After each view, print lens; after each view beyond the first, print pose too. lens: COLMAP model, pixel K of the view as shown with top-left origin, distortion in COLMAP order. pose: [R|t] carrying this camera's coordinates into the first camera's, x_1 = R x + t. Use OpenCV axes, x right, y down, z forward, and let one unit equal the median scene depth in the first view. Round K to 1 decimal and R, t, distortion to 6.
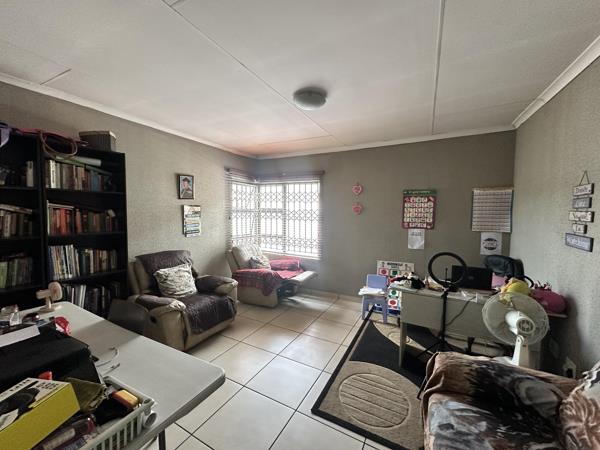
lens RADIAL K [[238.9, 0, 301.0], [0, 238.9, 223.4], [0, 0, 1]] dist [-0.000567, 0.000088]
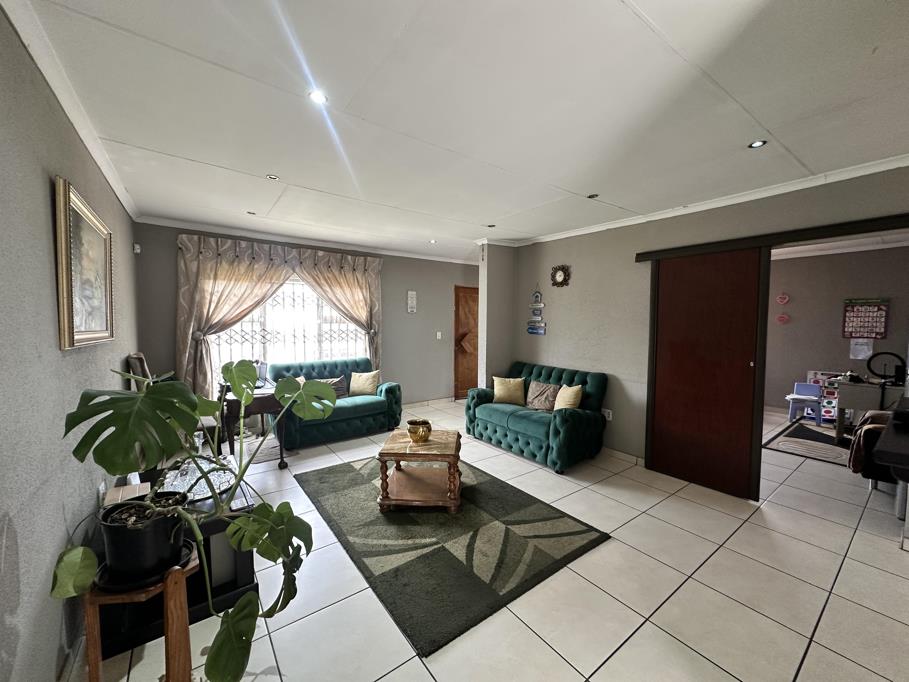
lens RADIAL K [[361.9, 0, 456.2], [0, 361.9, 336.0], [0, 0, 1]] dist [-0.000567, 0.000088]
pose [[0.904815, 0.018511, -0.425403, -0.384986], [-0.023465, 0.999704, -0.006410, 0.059969], [0.425158, 0.015782, 0.904981, -1.035028]]
